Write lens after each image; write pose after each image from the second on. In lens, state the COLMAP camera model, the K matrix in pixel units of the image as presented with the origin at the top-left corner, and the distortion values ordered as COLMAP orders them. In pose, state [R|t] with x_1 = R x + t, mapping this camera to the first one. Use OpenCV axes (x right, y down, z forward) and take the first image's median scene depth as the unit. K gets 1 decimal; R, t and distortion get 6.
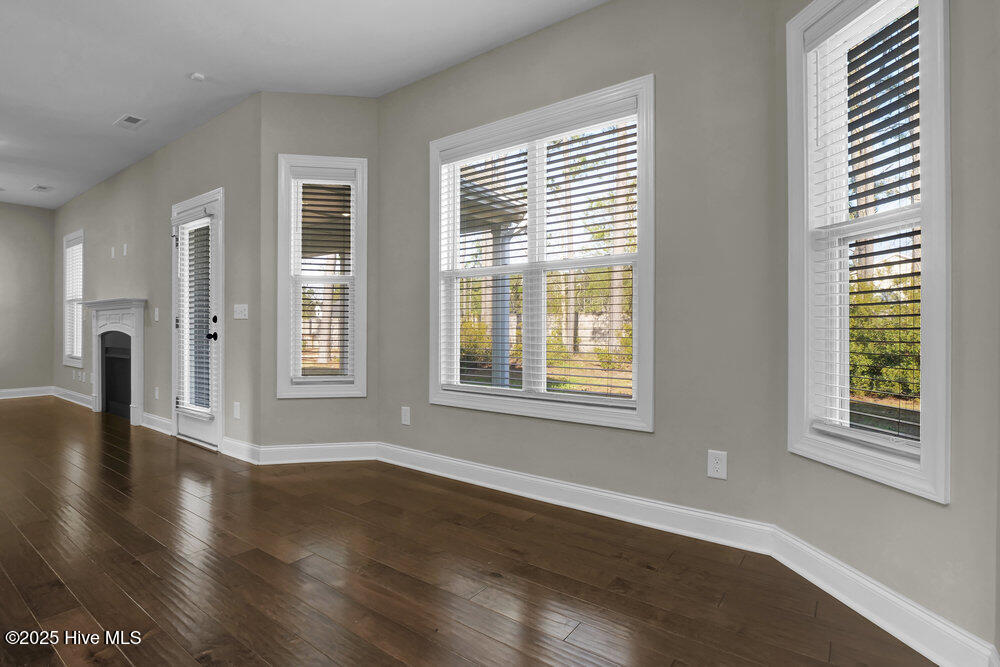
lens RADIAL K [[502.4, 0, 500.0], [0, 502.4, 333.5], [0, 0, 1]] dist [-0.008827, -0.000539]
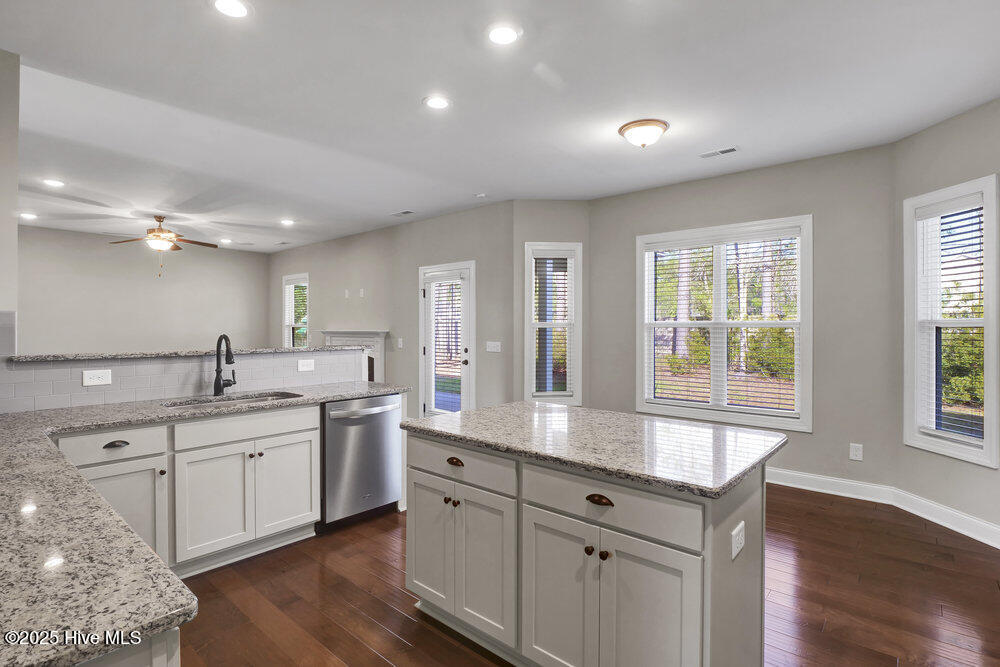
lens RADIAL K [[502.4, 0, 500.0], [0, 502.4, 333.5], [0, 0, 1]] dist [-0.008827, -0.000539]
pose [[0.997053, -0.001658, -0.076701, -0.354665], [0.001933, 0.999992, 0.003511, -0.081492], [0.076695, -0.003649, 0.997048, -0.431063]]
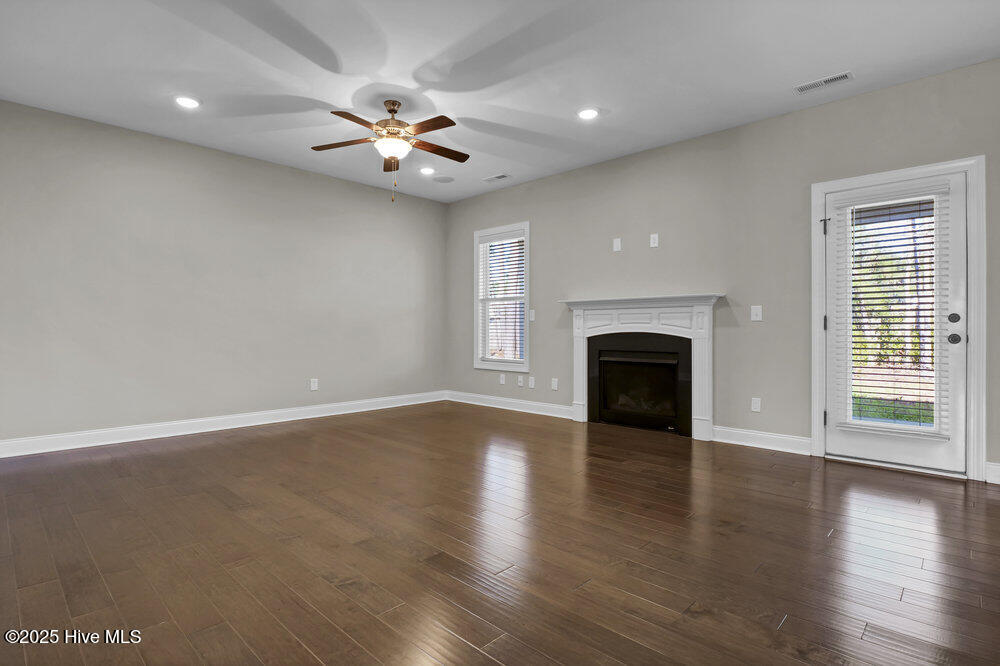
lens RADIAL K [[502.4, 0, 500.0], [0, 502.4, 333.0], [0, 0, 1]] dist [-0.008827, -0.000539]
pose [[0.993571, -0.001579, -0.113204, -1.202844], [0.001627, 0.999999, 0.000335, -0.005369], [0.113203, -0.000517, 0.993572, 0.105577]]
